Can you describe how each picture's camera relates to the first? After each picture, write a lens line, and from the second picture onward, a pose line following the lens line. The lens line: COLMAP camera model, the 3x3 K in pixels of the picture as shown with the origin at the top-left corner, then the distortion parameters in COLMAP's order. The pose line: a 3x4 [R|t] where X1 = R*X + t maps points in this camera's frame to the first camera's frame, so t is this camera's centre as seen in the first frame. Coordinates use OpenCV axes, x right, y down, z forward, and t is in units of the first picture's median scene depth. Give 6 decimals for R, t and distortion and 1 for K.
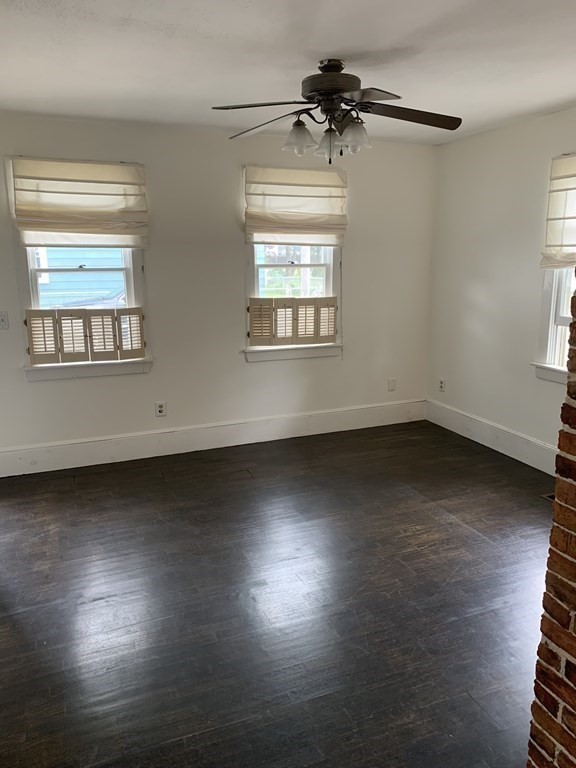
lens RADIAL K [[579.5, 0, 296.7], [0, 579.5, 382.3], [0, 0, 1]] dist [0.003460, -0.010921]
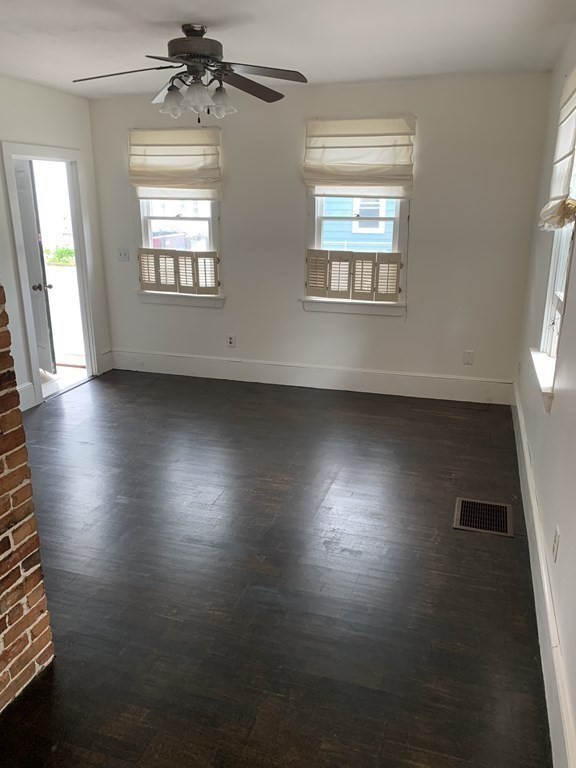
lens RADIAL K [[579.5, 0, 296.7], [0, 579.5, 382.3], [0, 0, 1]] dist [0.003460, -0.010921]
pose [[0.774385, 0.192828, -0.602615, 0.590838], [-0.143578, 0.981137, 0.129445, -0.042037], [0.616208, -0.013718, 0.787464, 0.156603]]
